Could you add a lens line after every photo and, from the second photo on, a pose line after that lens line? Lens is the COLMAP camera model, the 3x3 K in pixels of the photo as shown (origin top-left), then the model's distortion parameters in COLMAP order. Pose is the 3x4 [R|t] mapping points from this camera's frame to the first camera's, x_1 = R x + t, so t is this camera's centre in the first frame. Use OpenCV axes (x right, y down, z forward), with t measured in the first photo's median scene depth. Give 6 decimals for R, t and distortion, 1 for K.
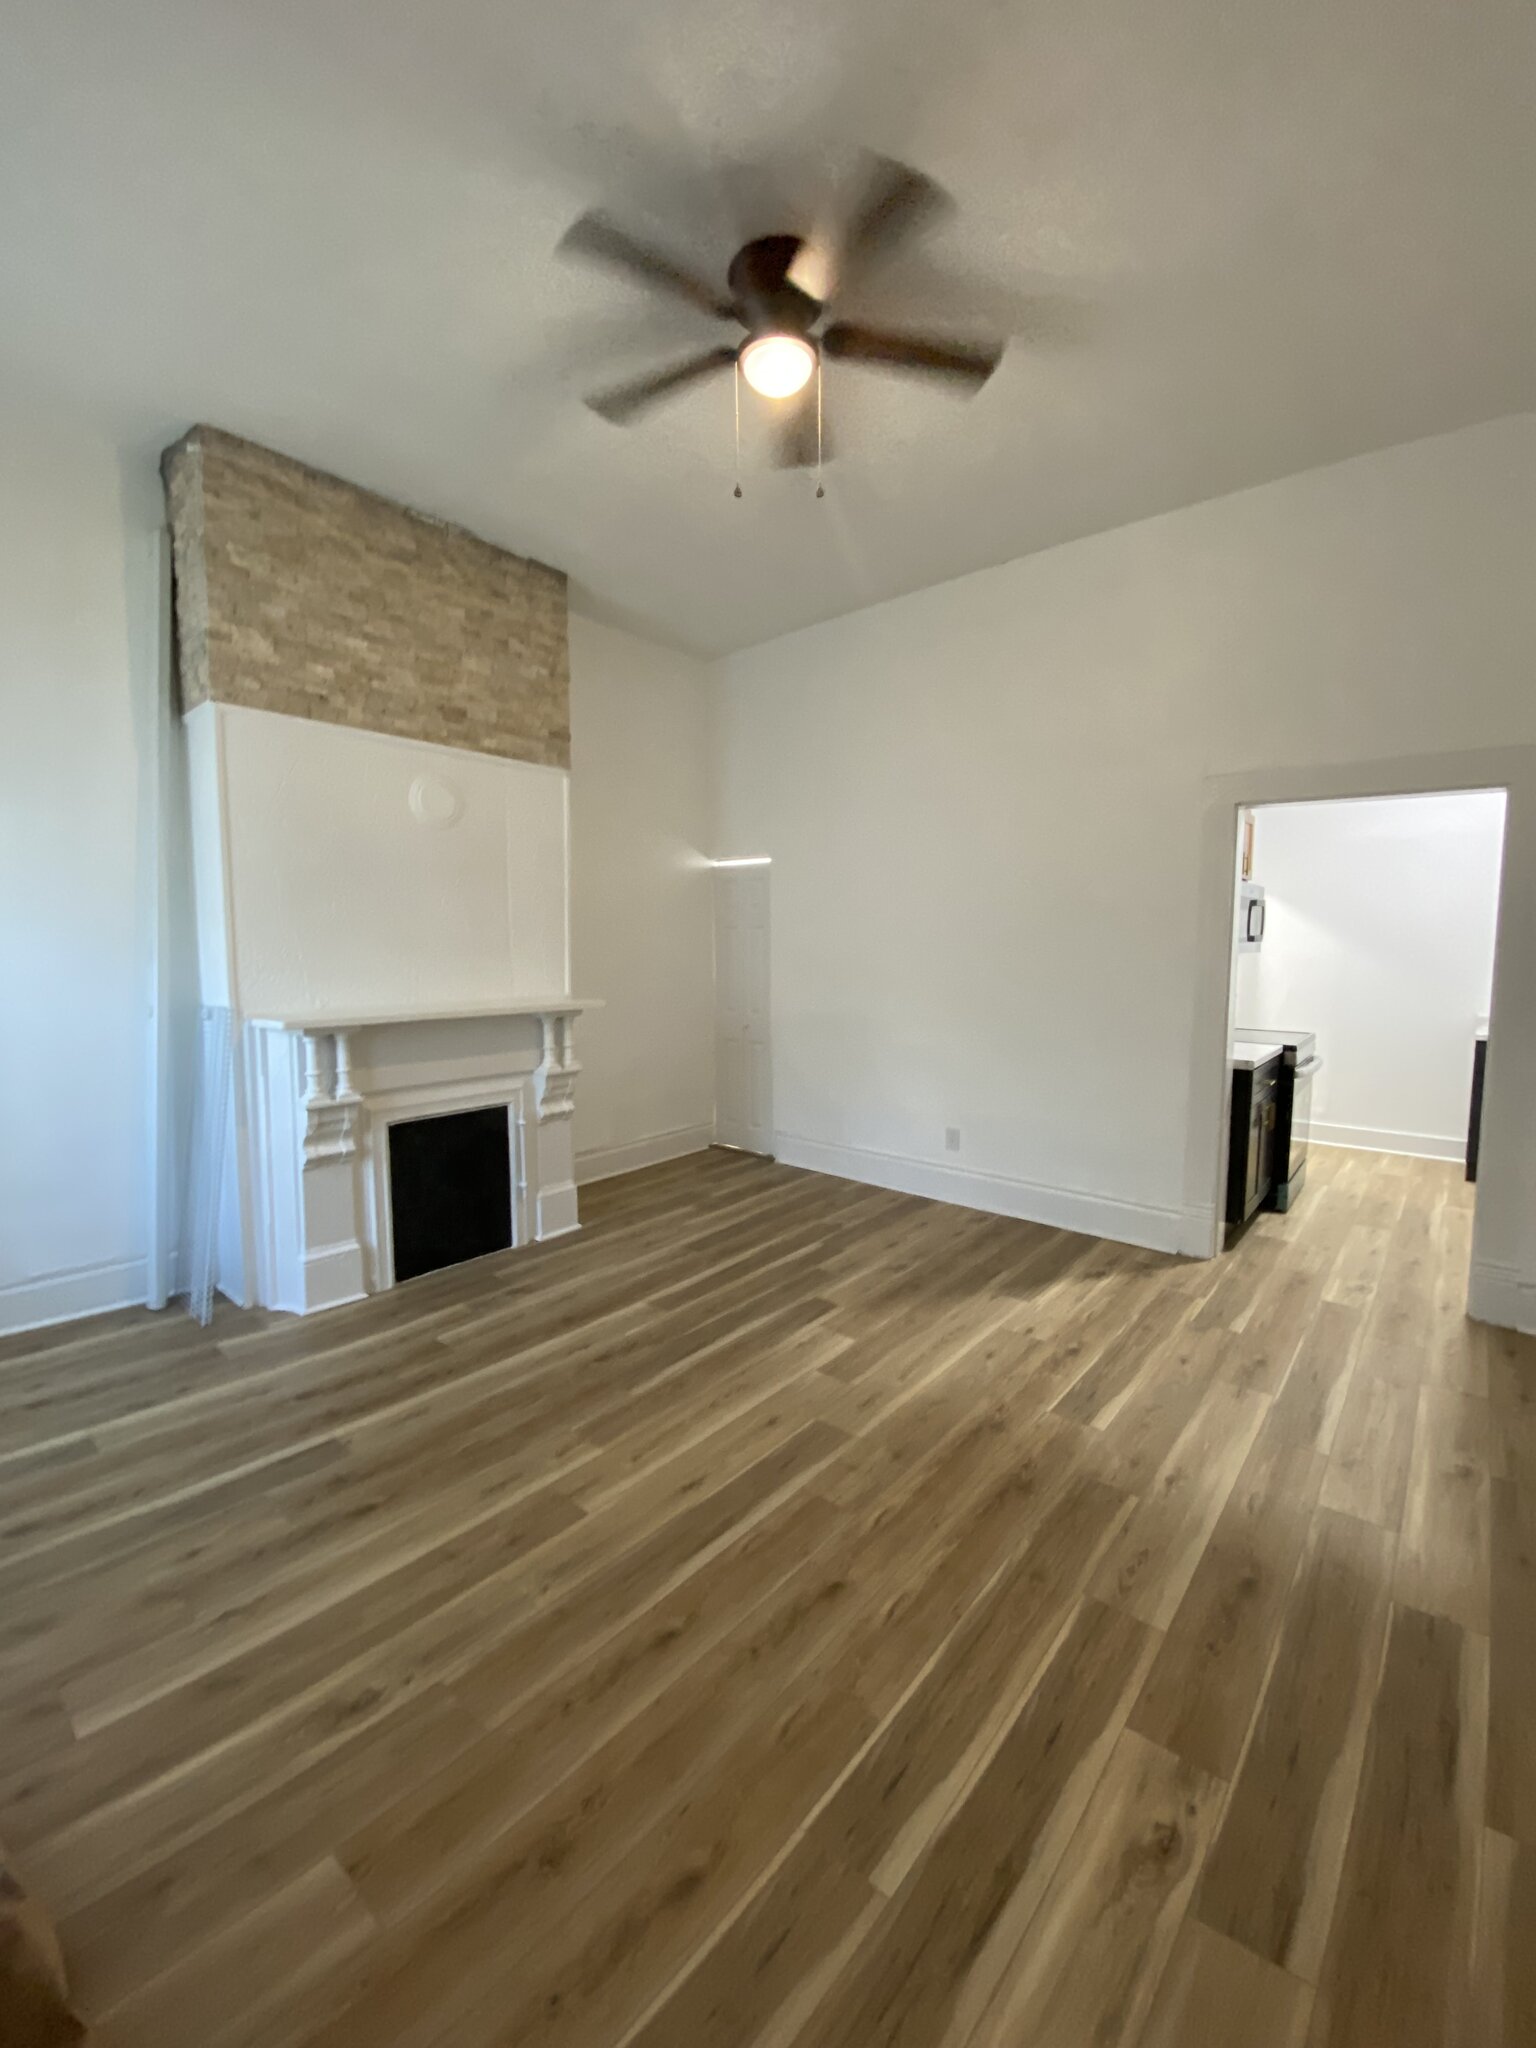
lens RADIAL K [[826.7, 0, 761.9], [0, 826.7, 1011.8], [0, 0, 1]] dist [0.025659, -0.018645]
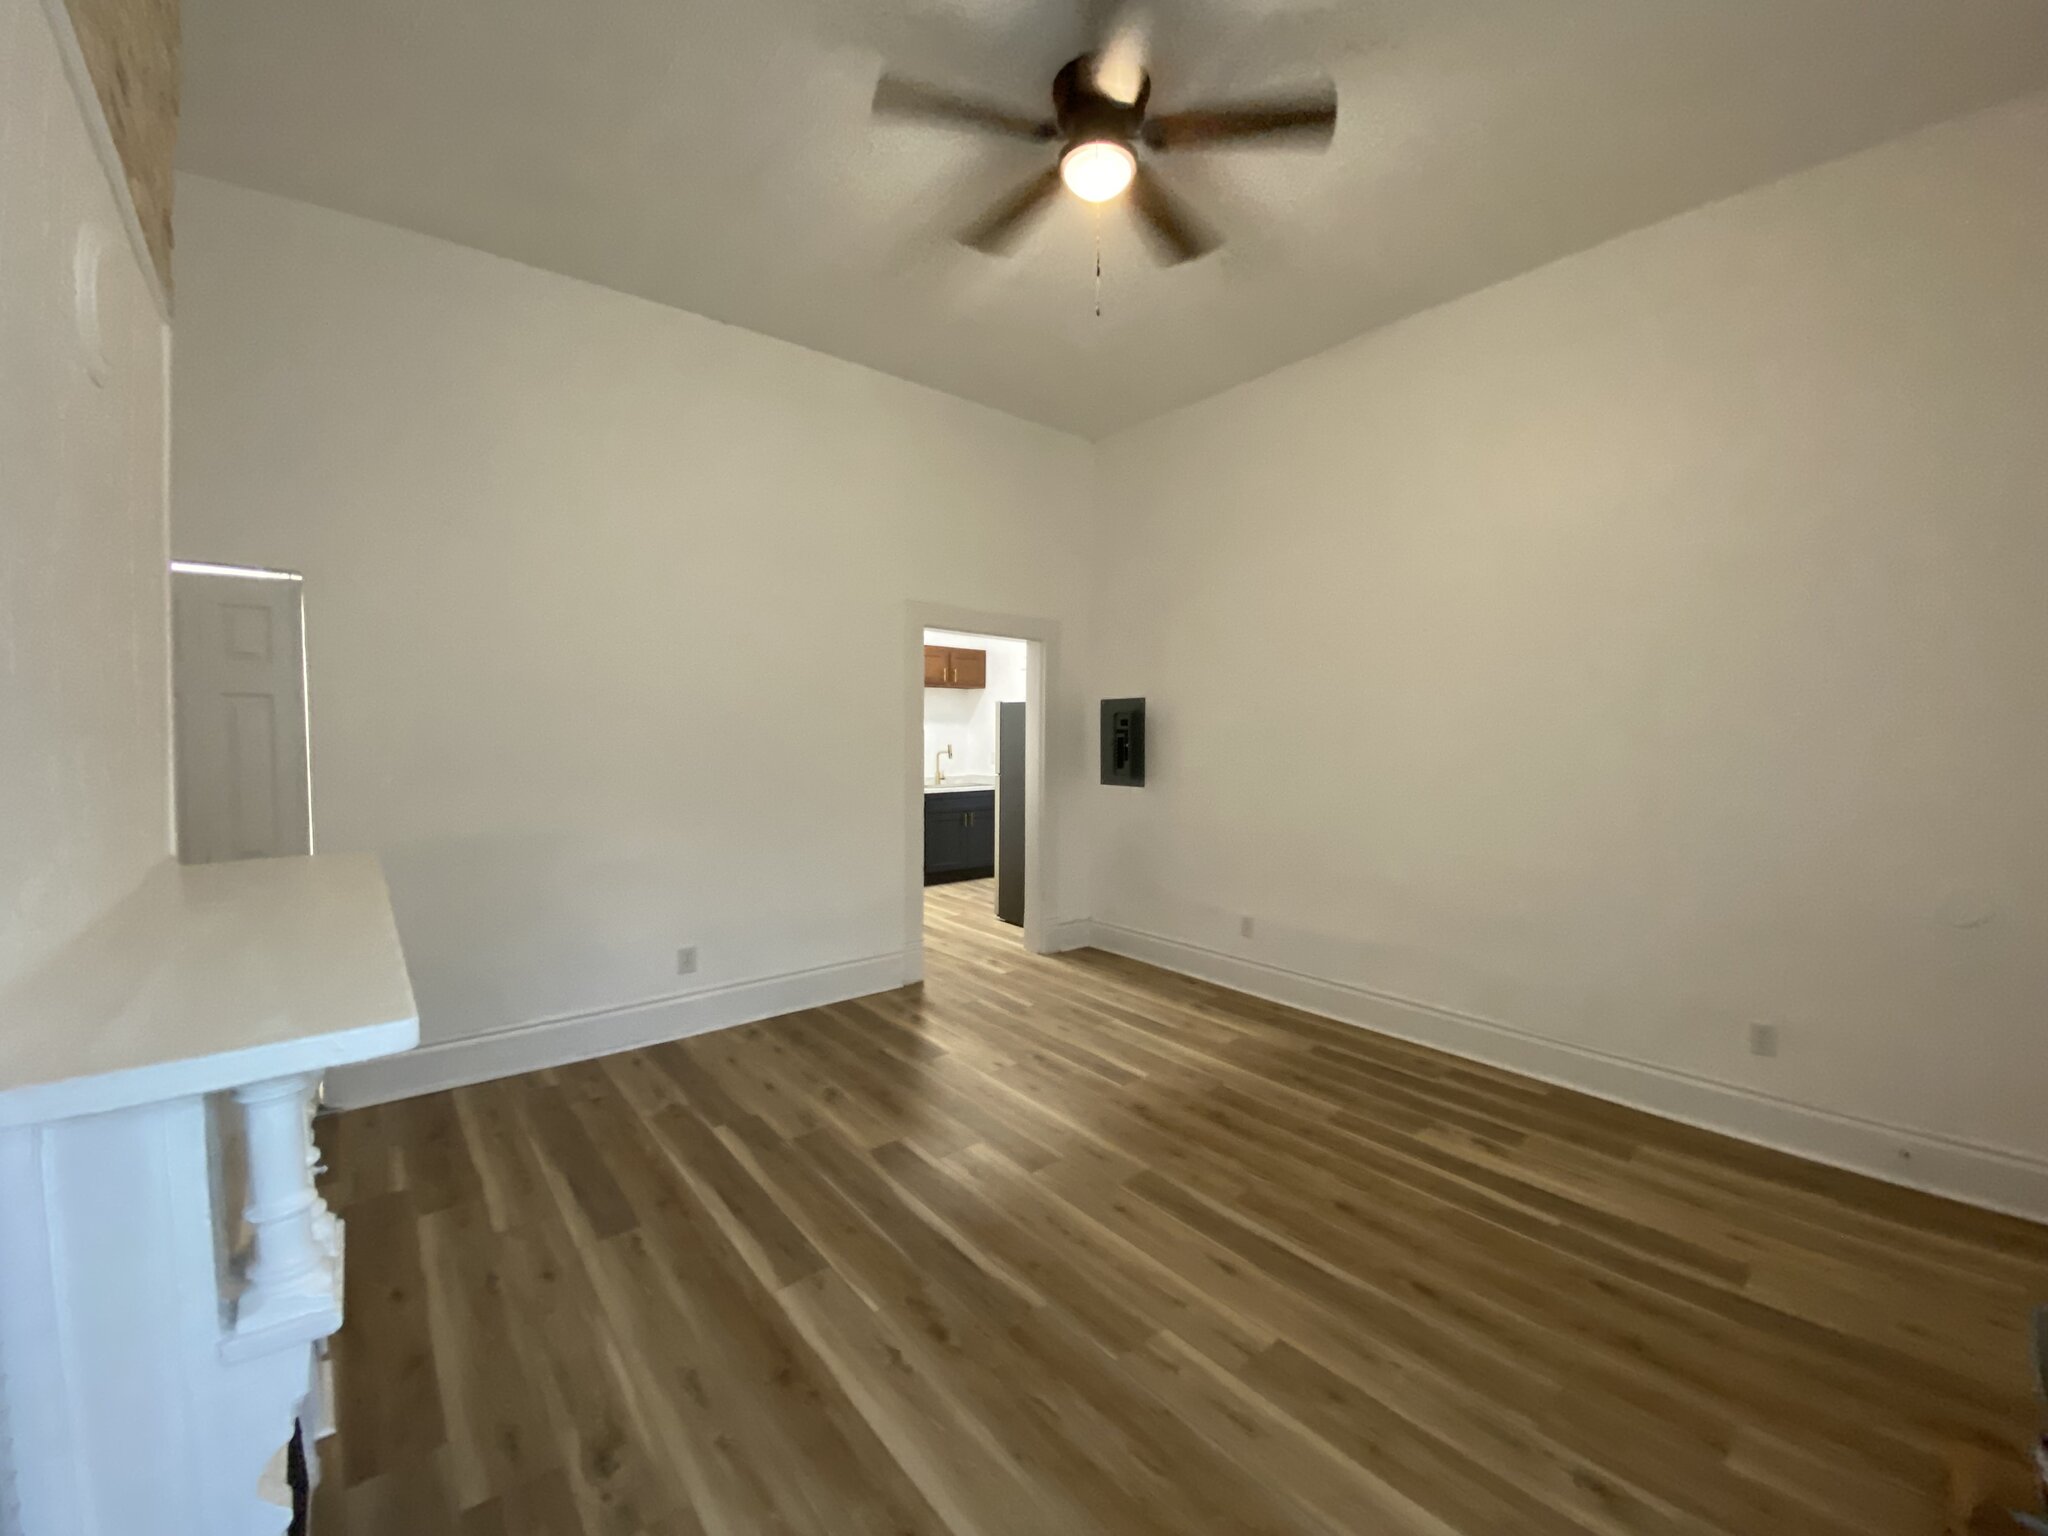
lens RADIAL K [[826.7, 0, 1014.1], [0, 826.7, 764.1], [0, 0, 1]] dist [0.025659, -0.018645]
pose [[0.195585, -0.047193, 0.979551, -0.769916], [0.082463, 0.996095, 0.031525, -0.068685], [-0.977213, 0.074611, 0.198713, 0.698087]]
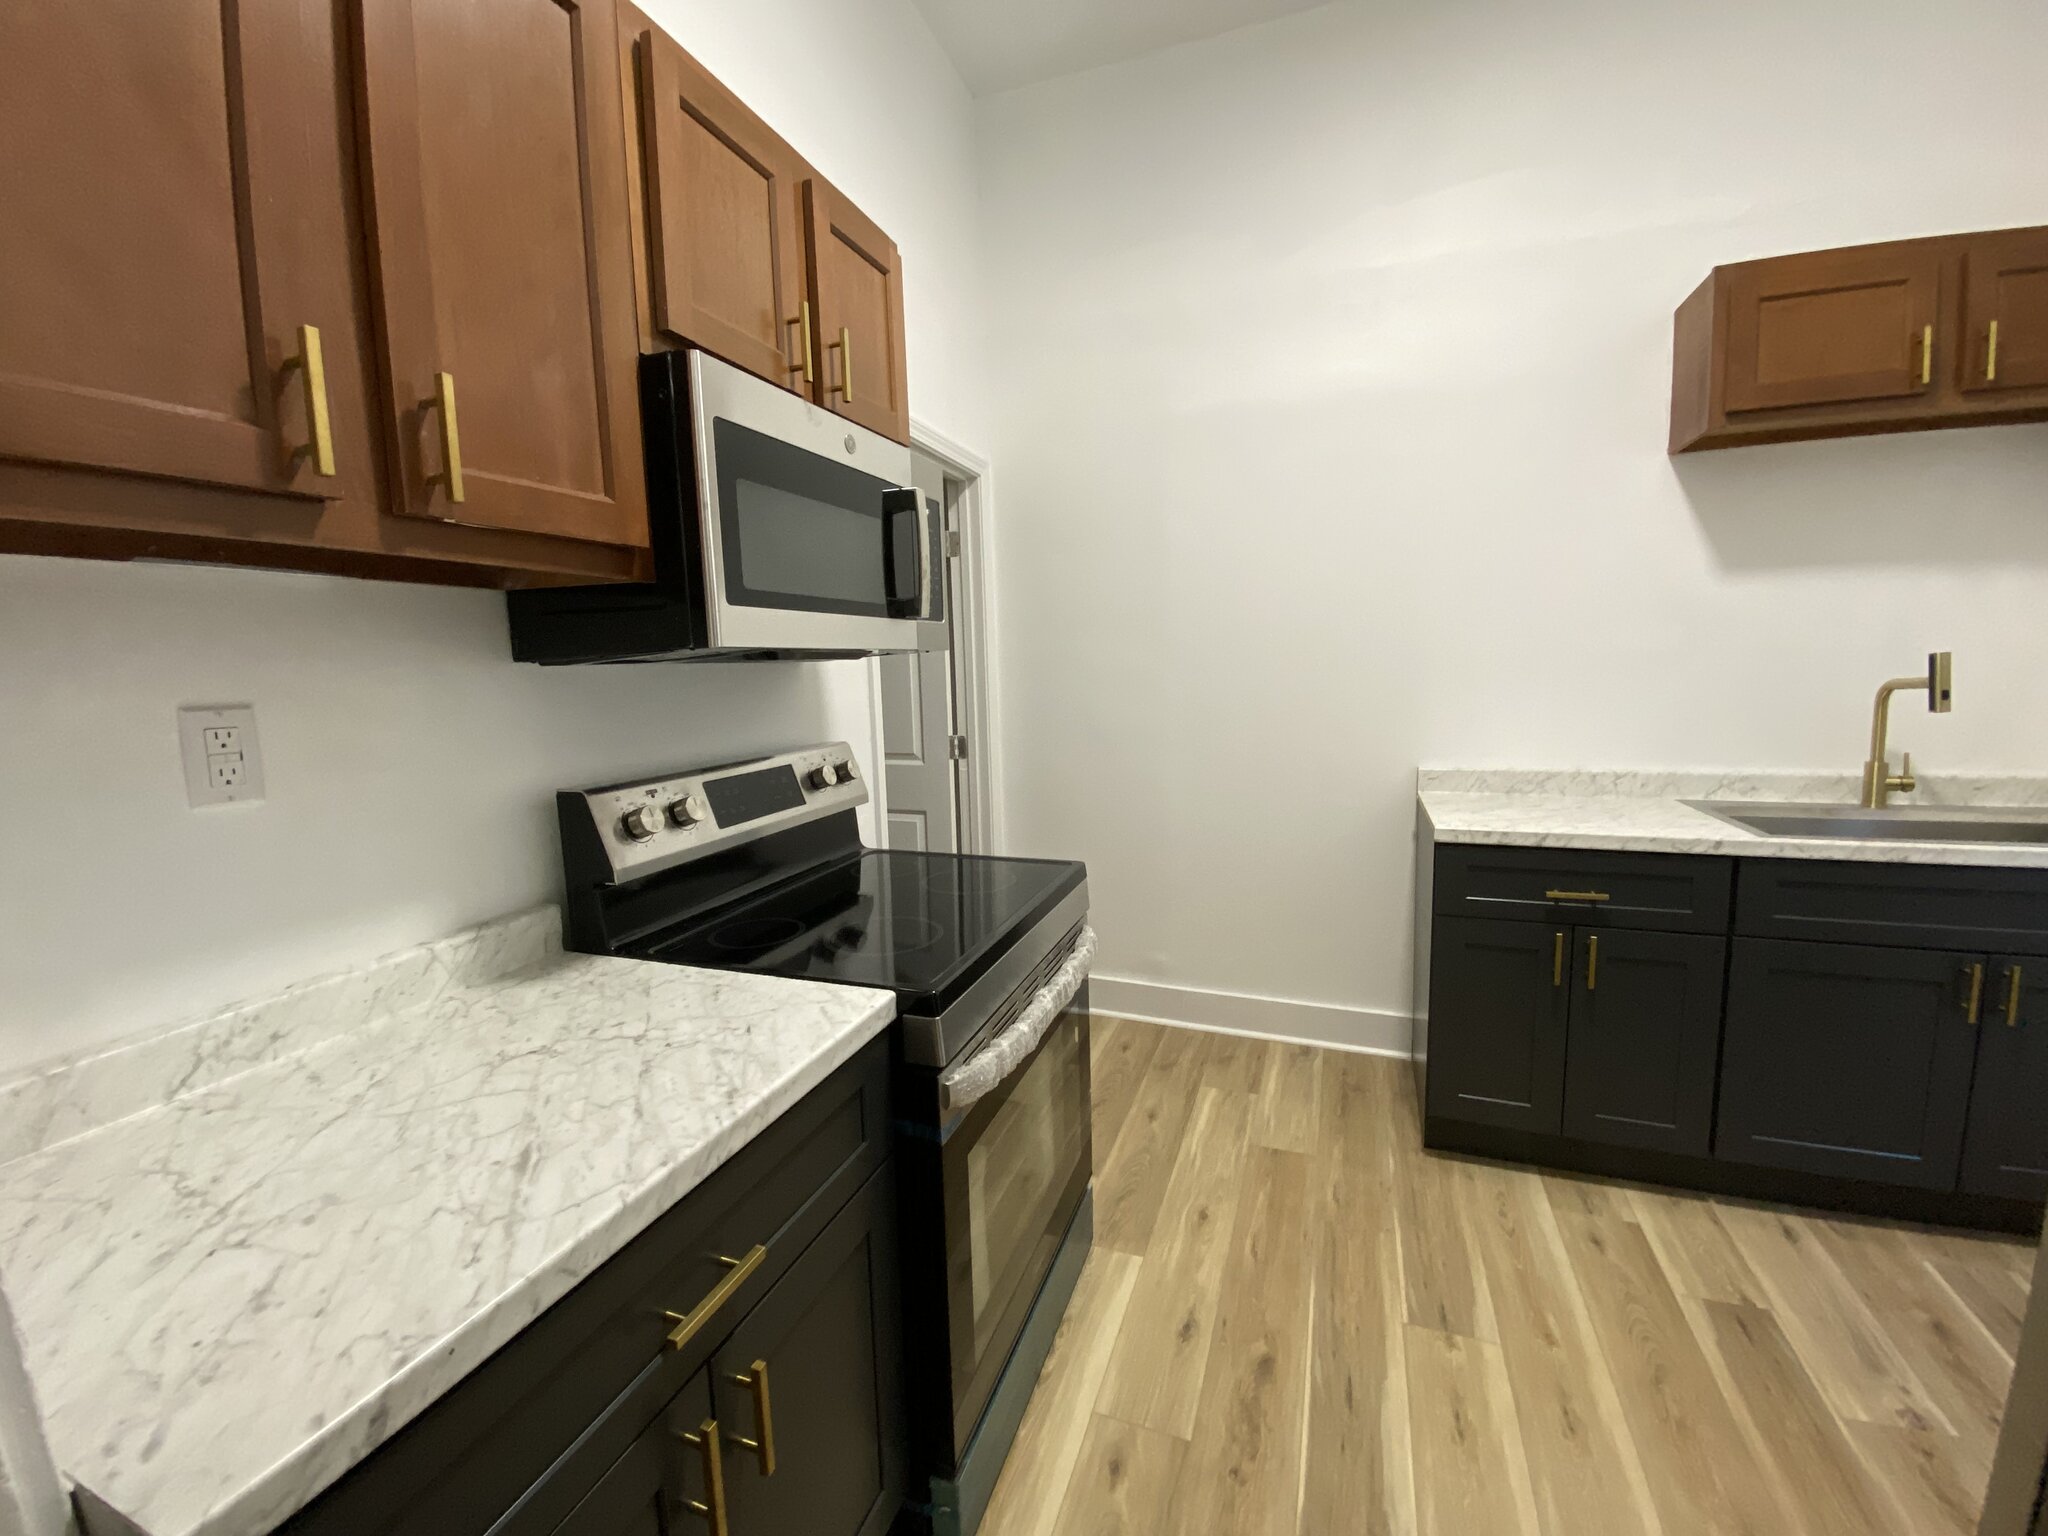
lens RADIAL K [[826.7, 0, 1014.1], [0, 826.7, 764.1], [0, 0, 1]] dist [0.025659, -0.018645]
pose [[0.947572, -0.078057, 0.309863, 0.801900], [0.066990, 0.996683, 0.046213, -0.057390], [-0.312442, -0.023033, 0.949658, 1.012364]]
